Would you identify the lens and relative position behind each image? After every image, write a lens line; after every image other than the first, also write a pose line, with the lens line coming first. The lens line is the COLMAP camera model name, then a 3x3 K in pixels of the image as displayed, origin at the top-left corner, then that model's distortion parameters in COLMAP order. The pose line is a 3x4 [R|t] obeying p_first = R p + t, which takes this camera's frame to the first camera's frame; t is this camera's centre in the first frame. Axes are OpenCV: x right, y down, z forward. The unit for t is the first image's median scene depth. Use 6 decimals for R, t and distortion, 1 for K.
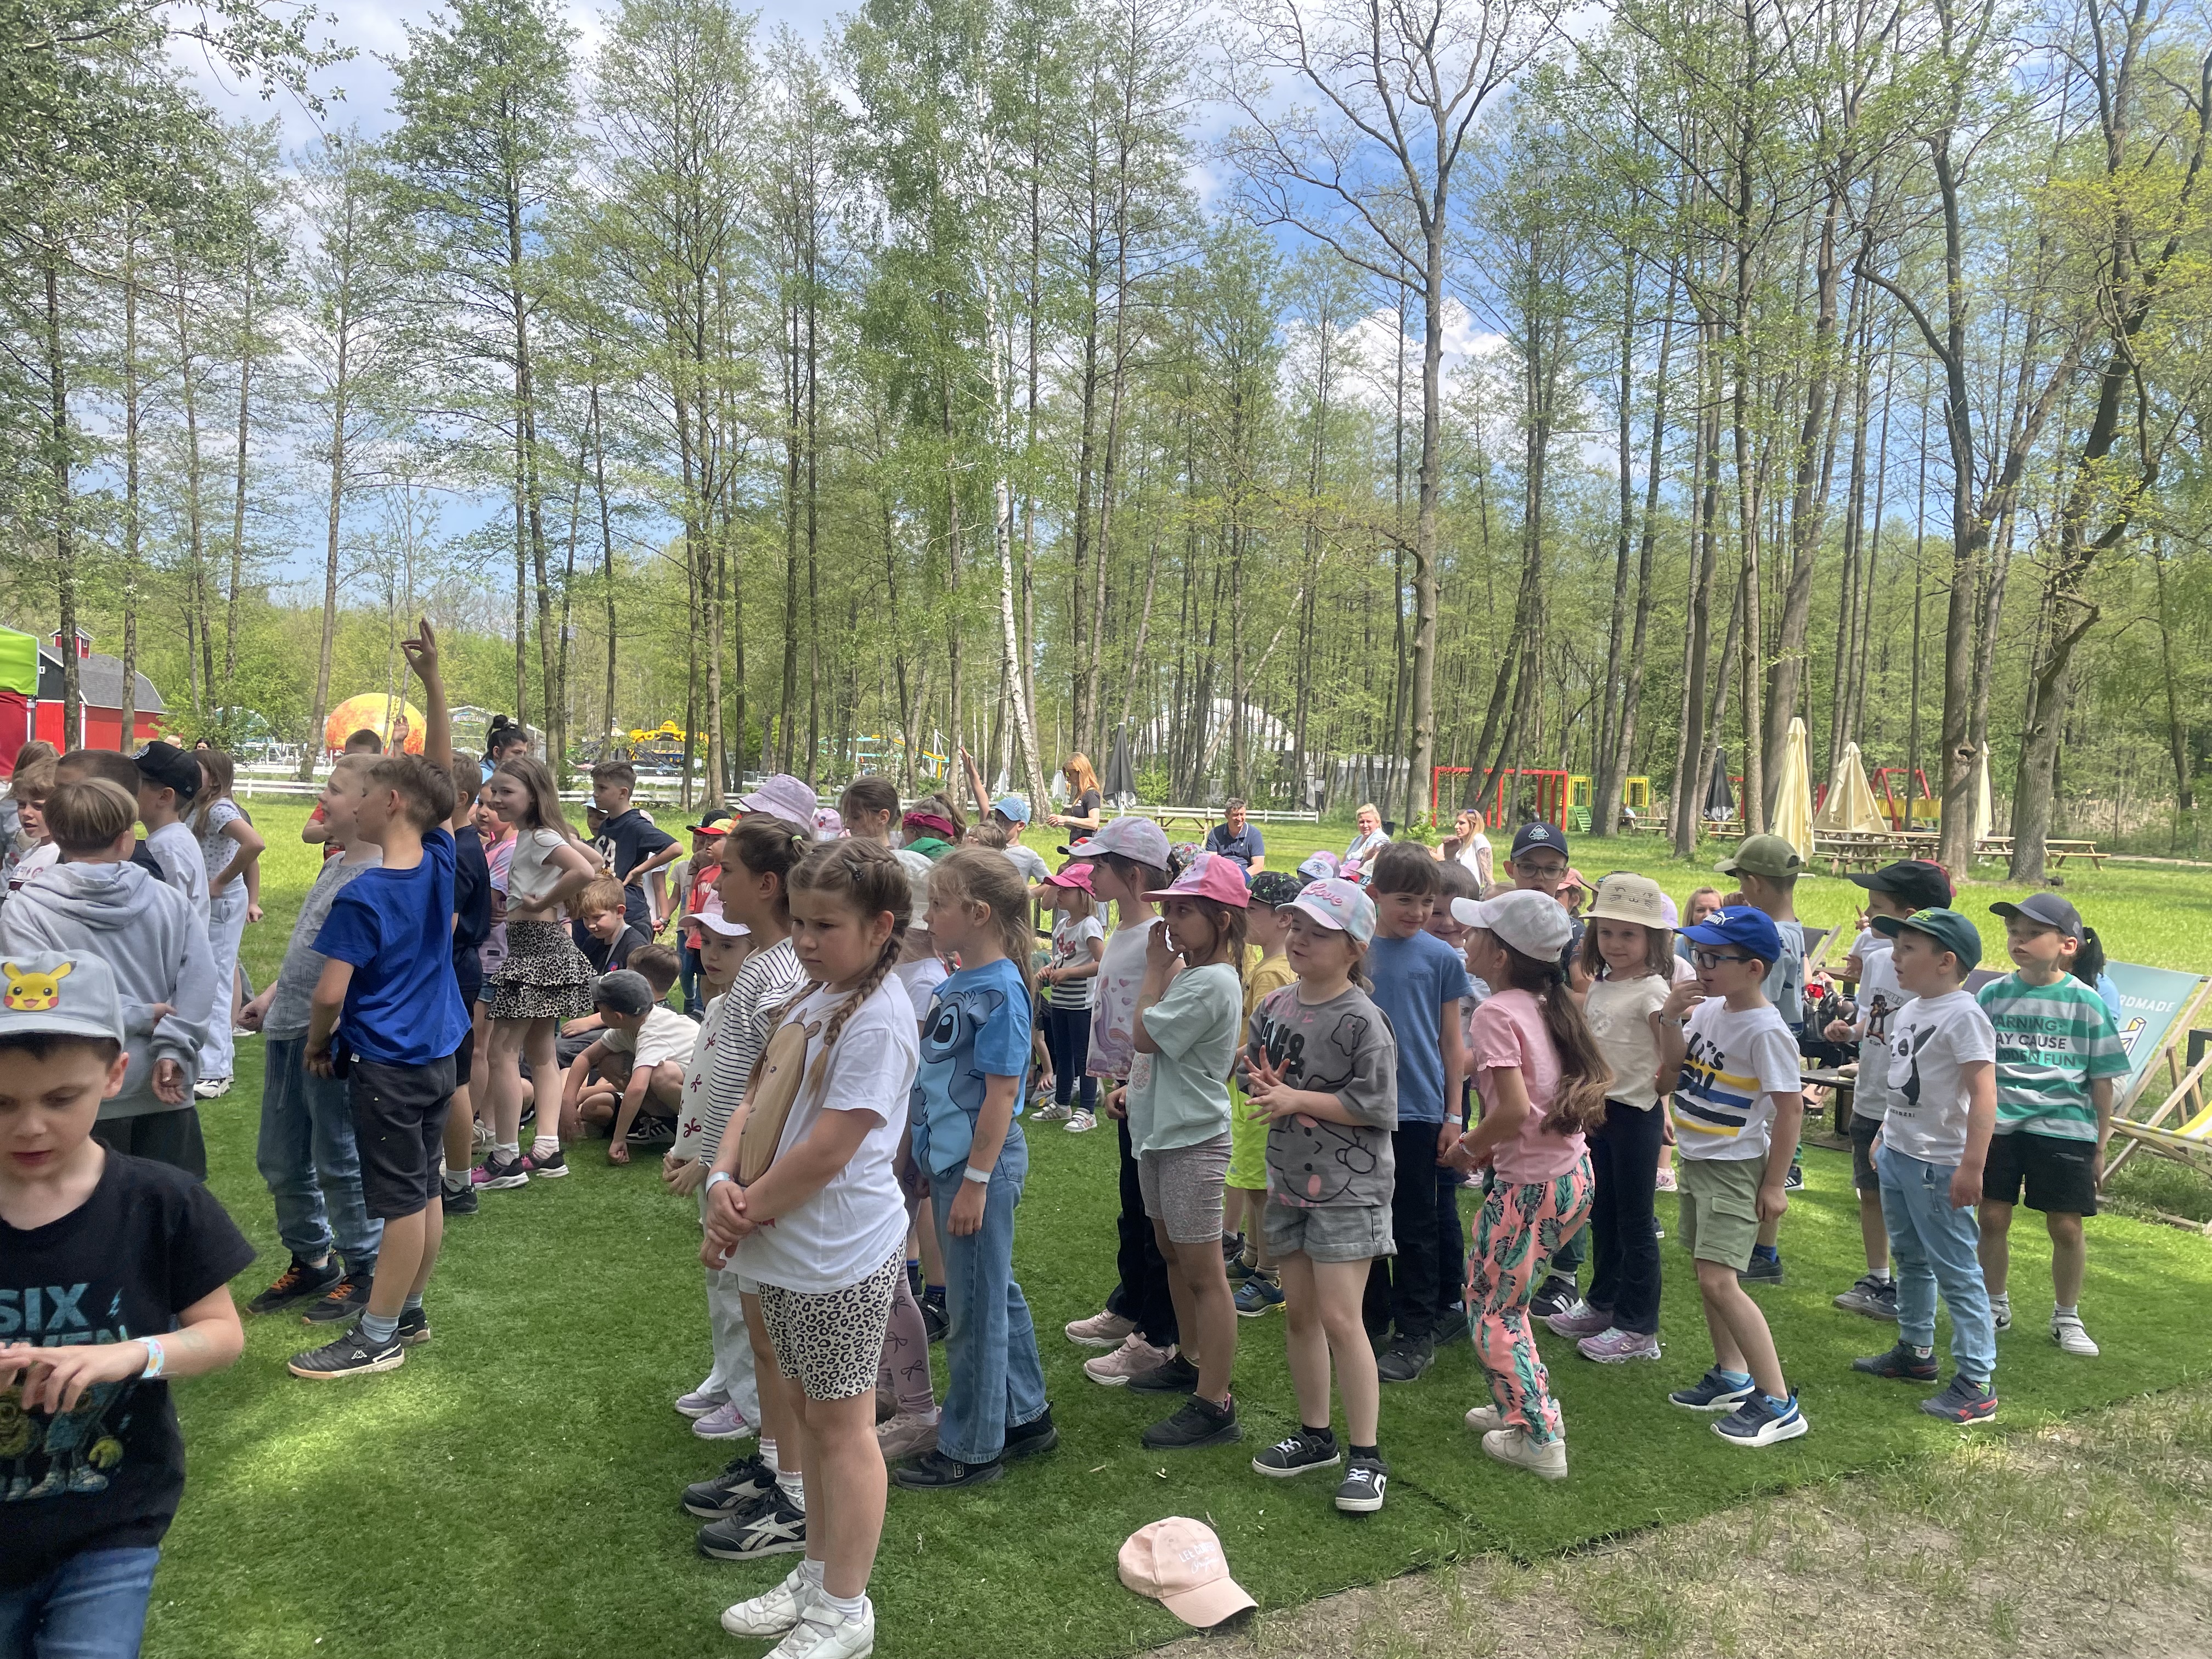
lens RADIAL K [[1688.0, 0, 1116.8], [0, 1688.0, 840.8], [0, 0, 1]] dist [0.070670, -0.098893]
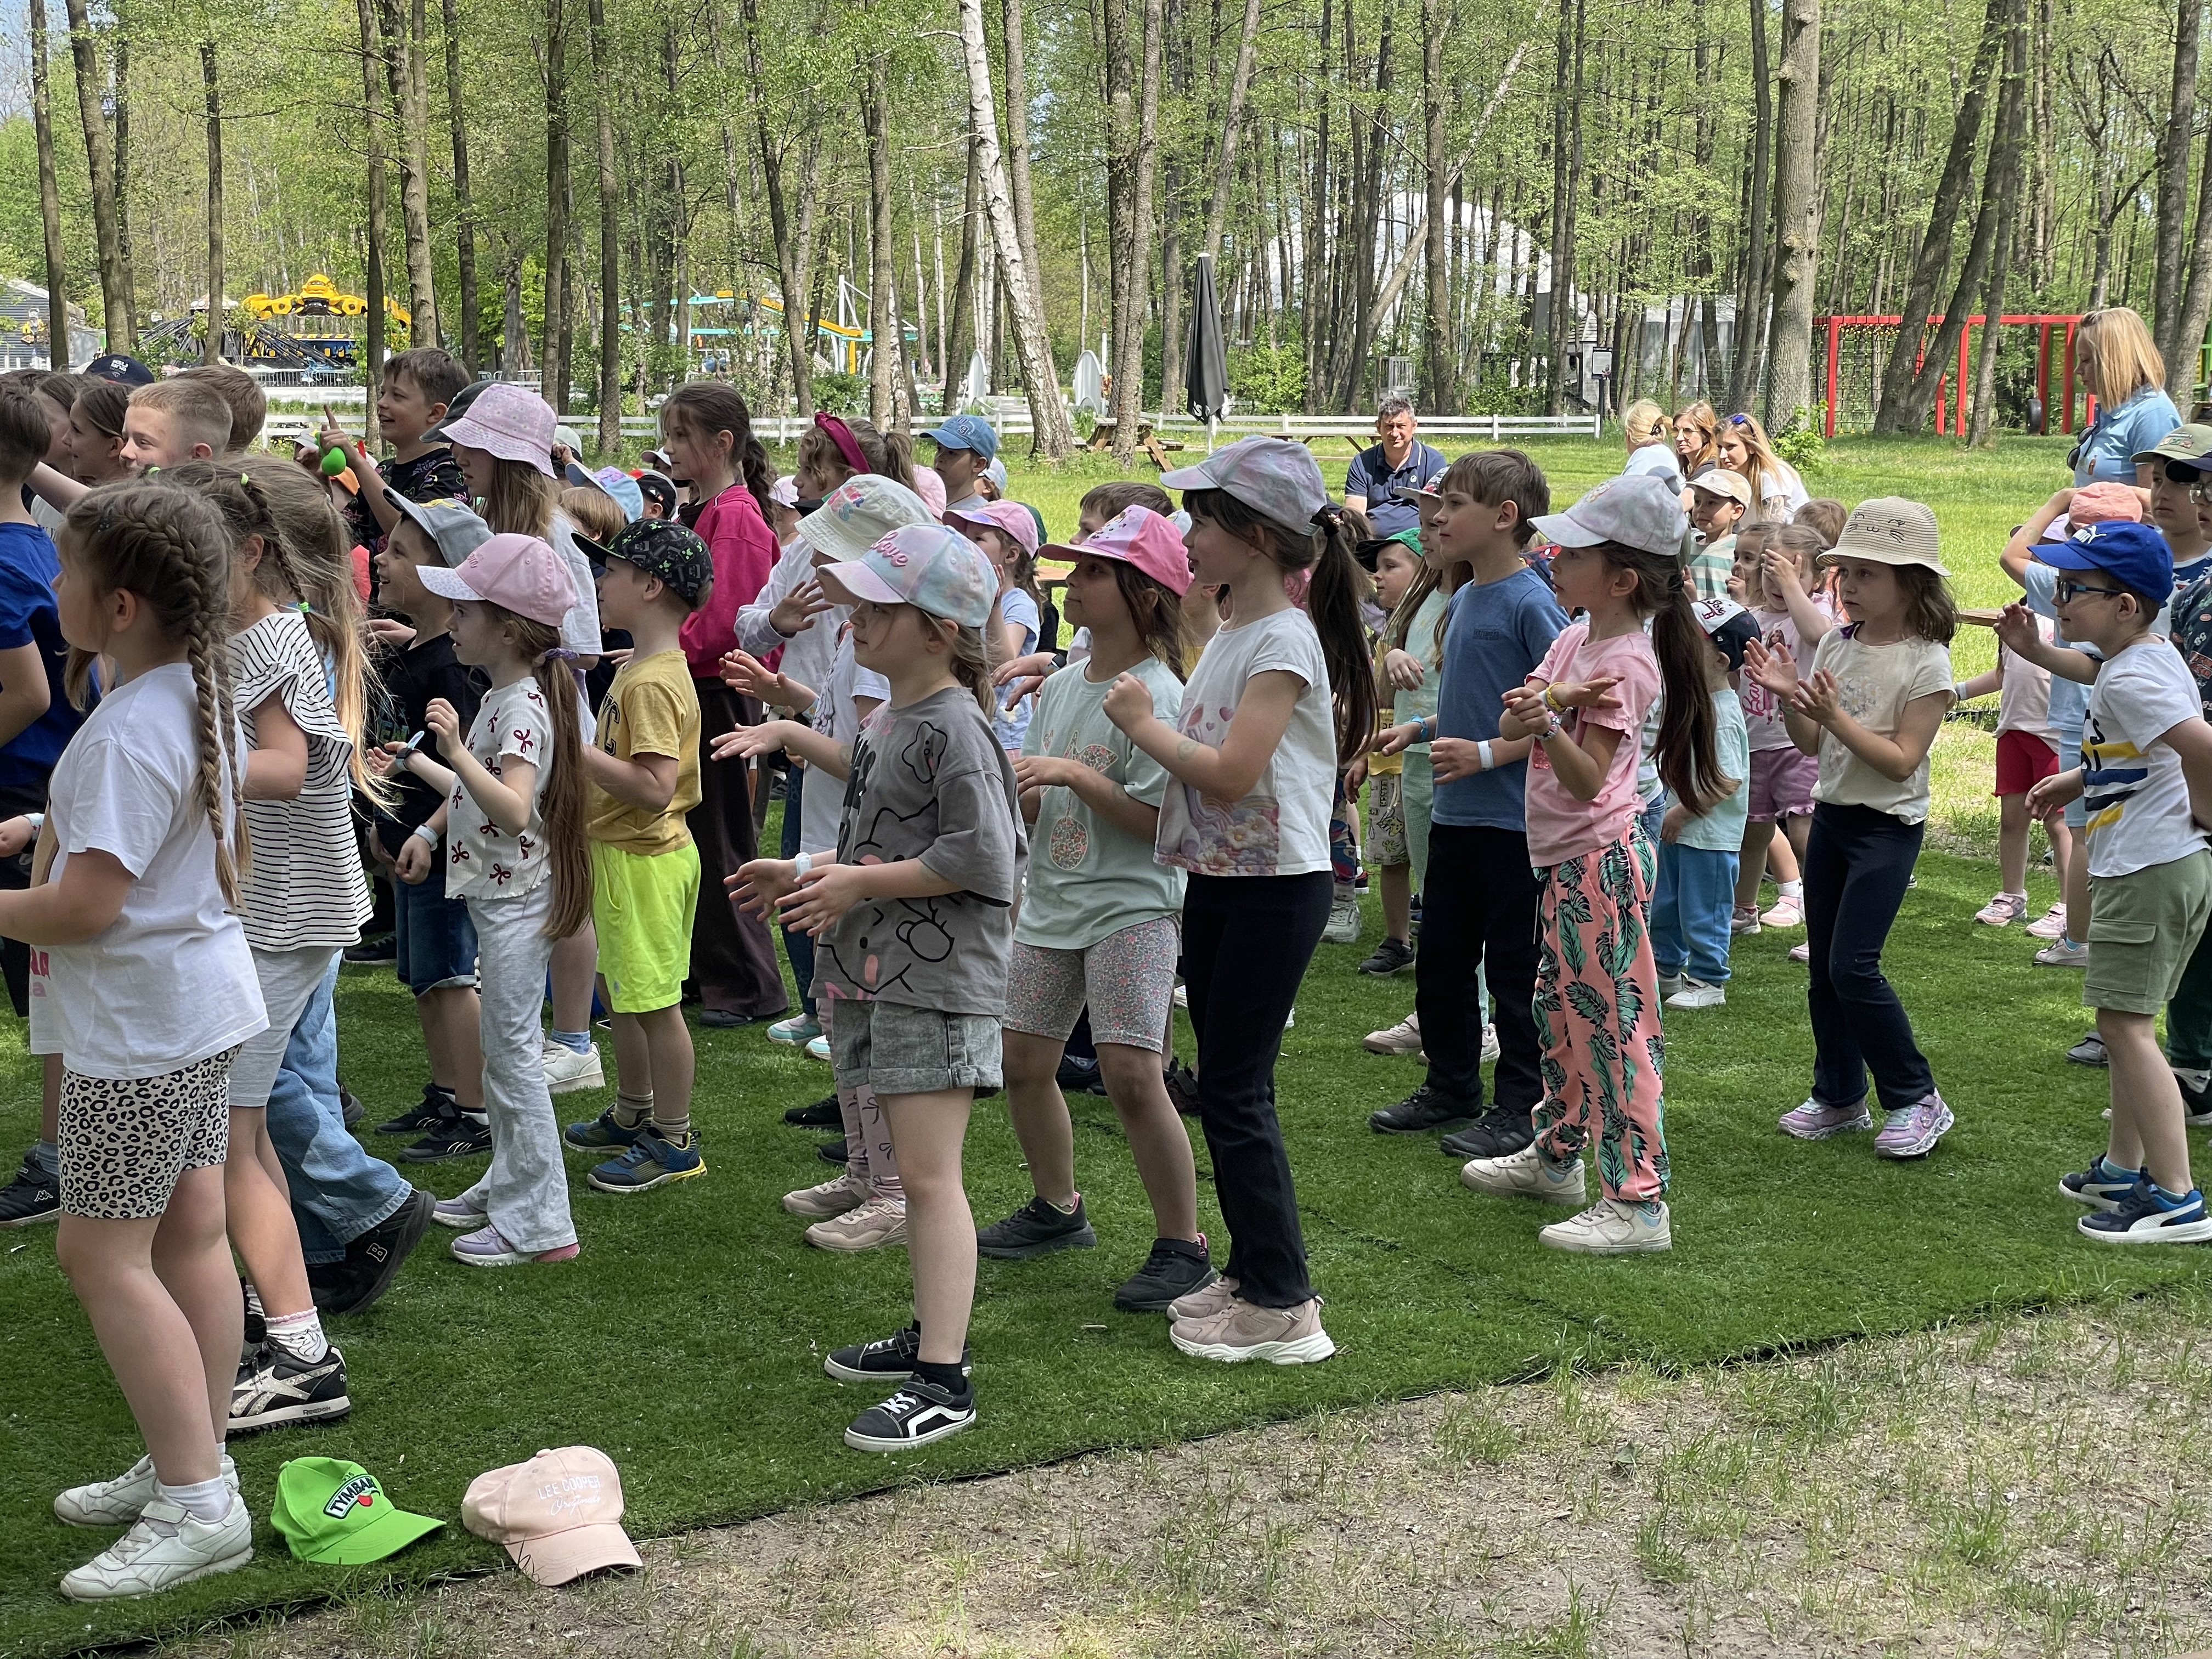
lens RADIAL K [[3365.5, 0, 1091.3], [0, 3365.5, 818.9], [0, 0, 1]] dist [0.087115, 0.000000]
pose [[0.998875, -0.028386, -0.037974, 0.002603], [0.031952, 0.994783, 0.096878, 0.000700], [0.035026, -0.097982, 0.994572, -0.035973]]
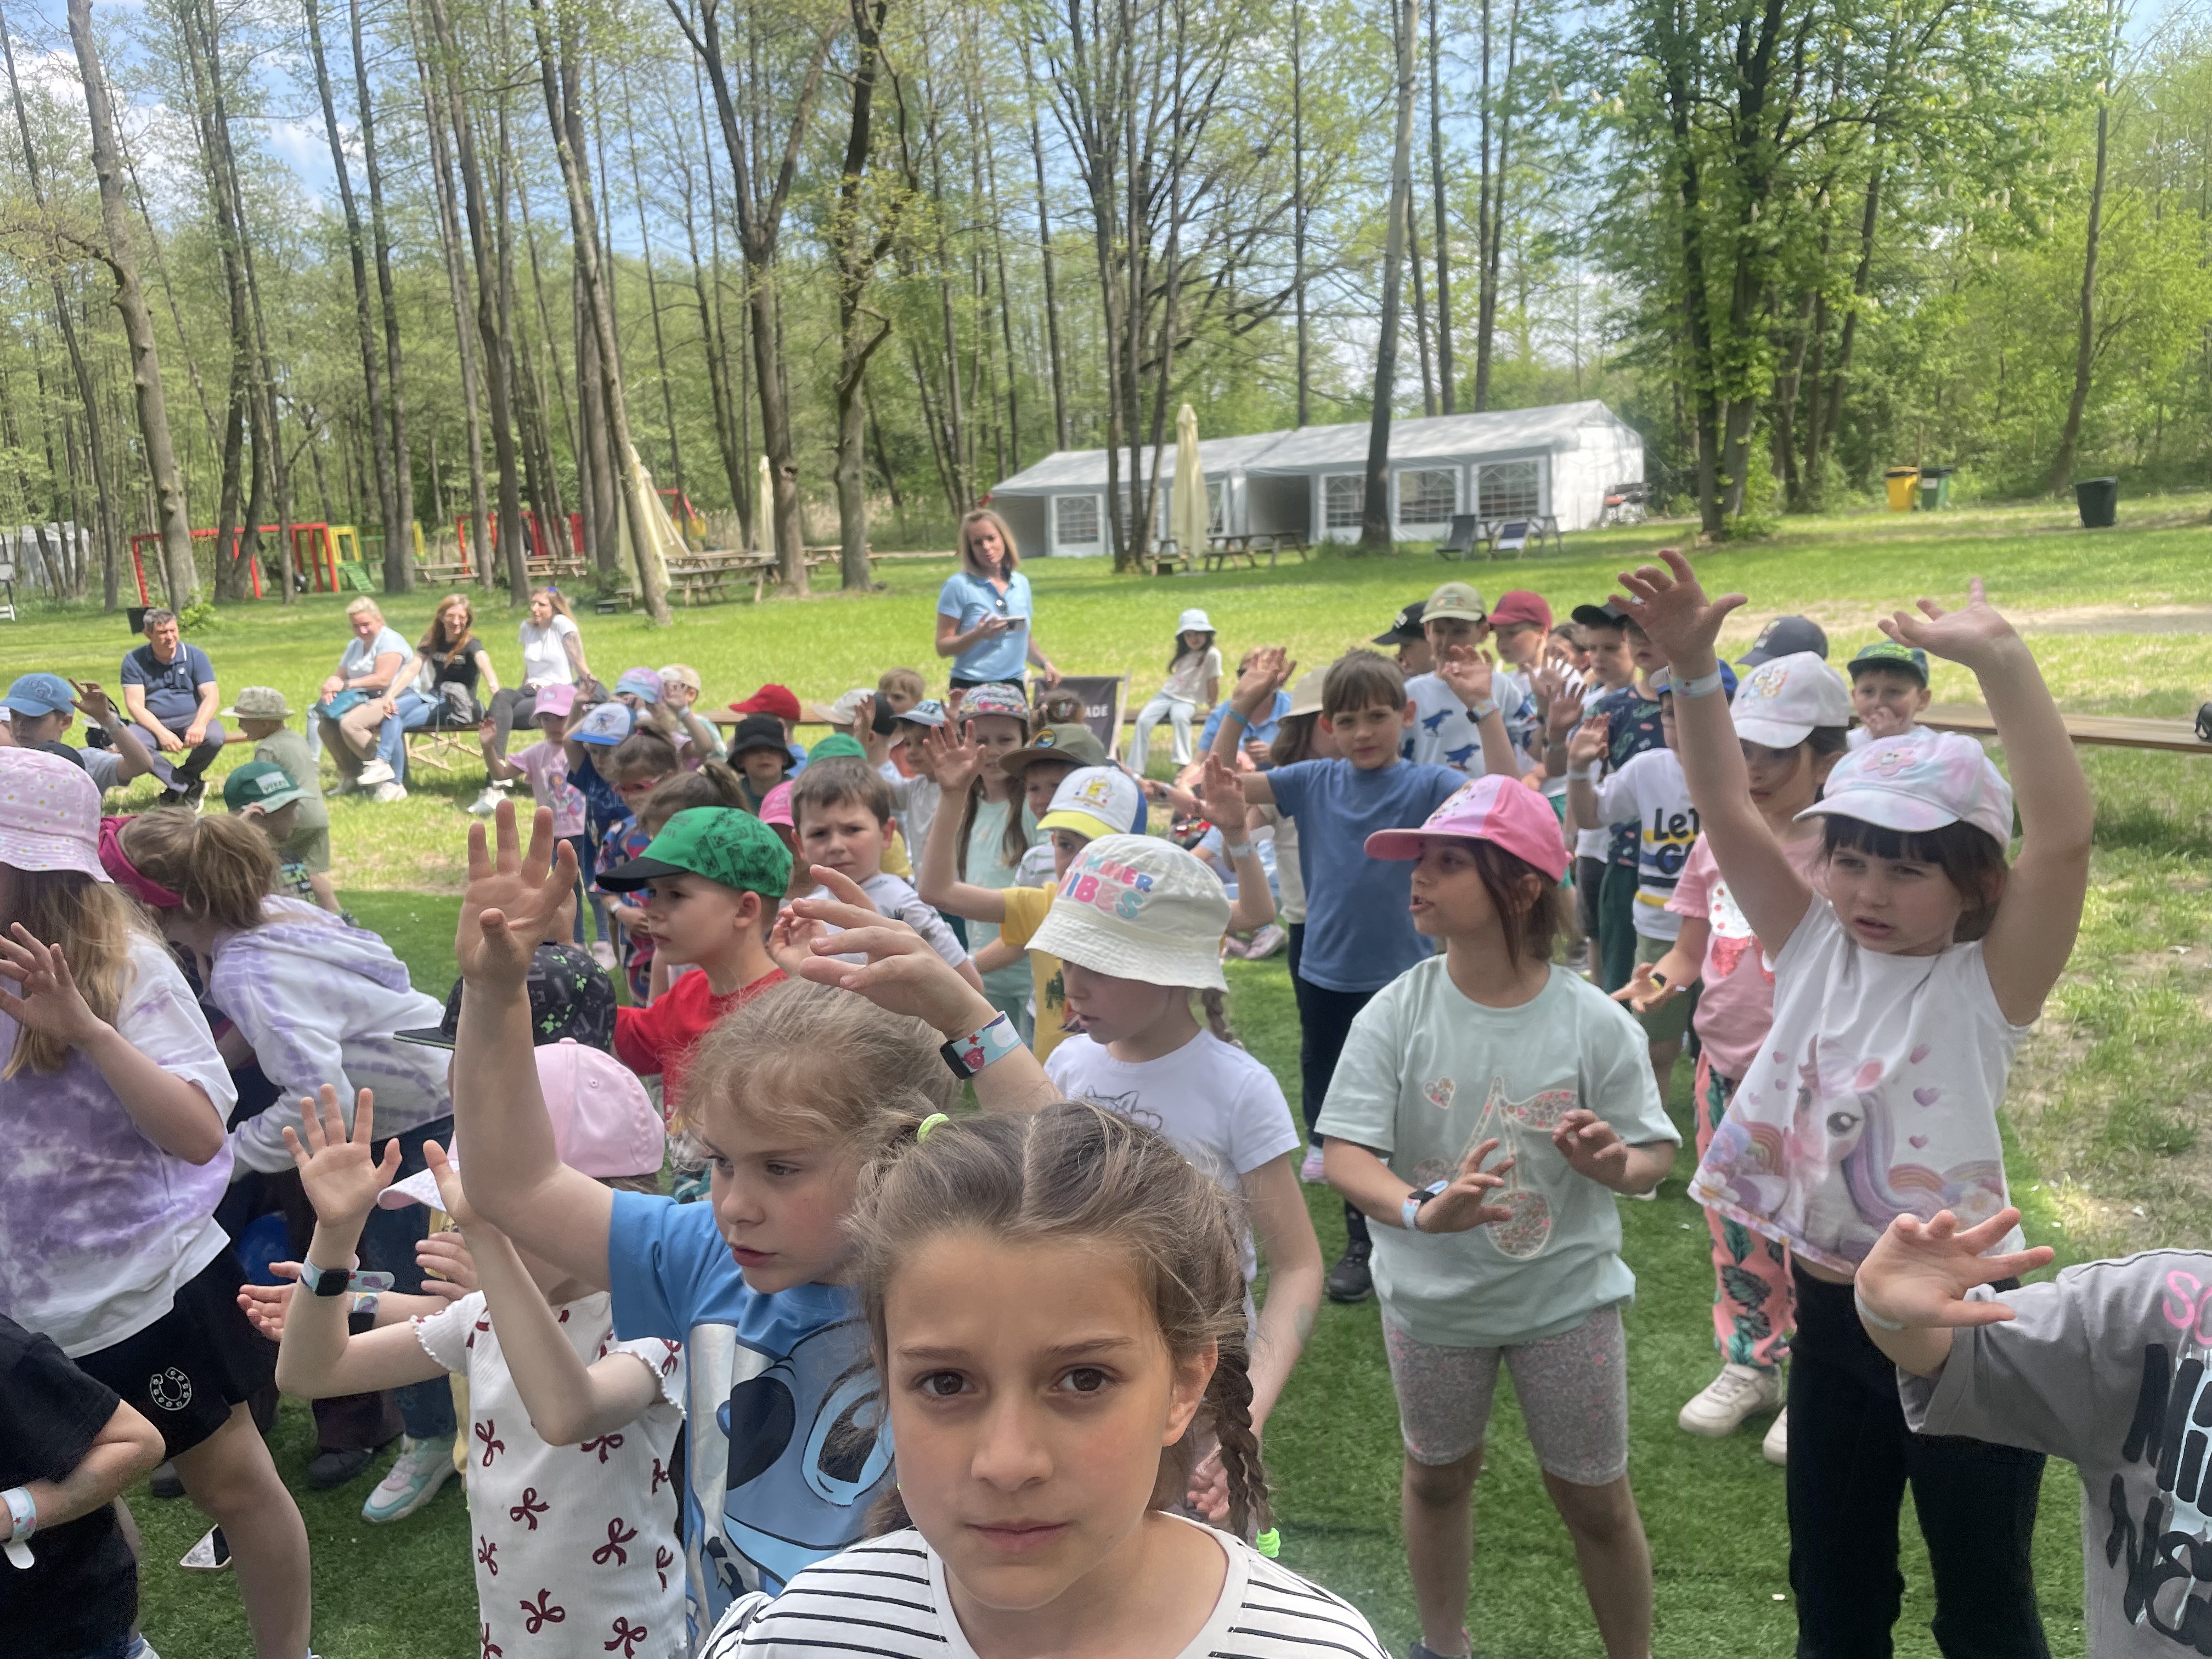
lens RADIAL K [[1688.0, 0, 1134.5], [0, 1688.0, 848.1], [0, 0, 1]] dist [0.070670, -0.098893]
pose [[0.736521, -0.220063, 0.639616, -0.039551], [0.115660, 0.972644, 0.201460, -0.008664], [-0.666453, -0.074402, 0.741825, 0.062010]]
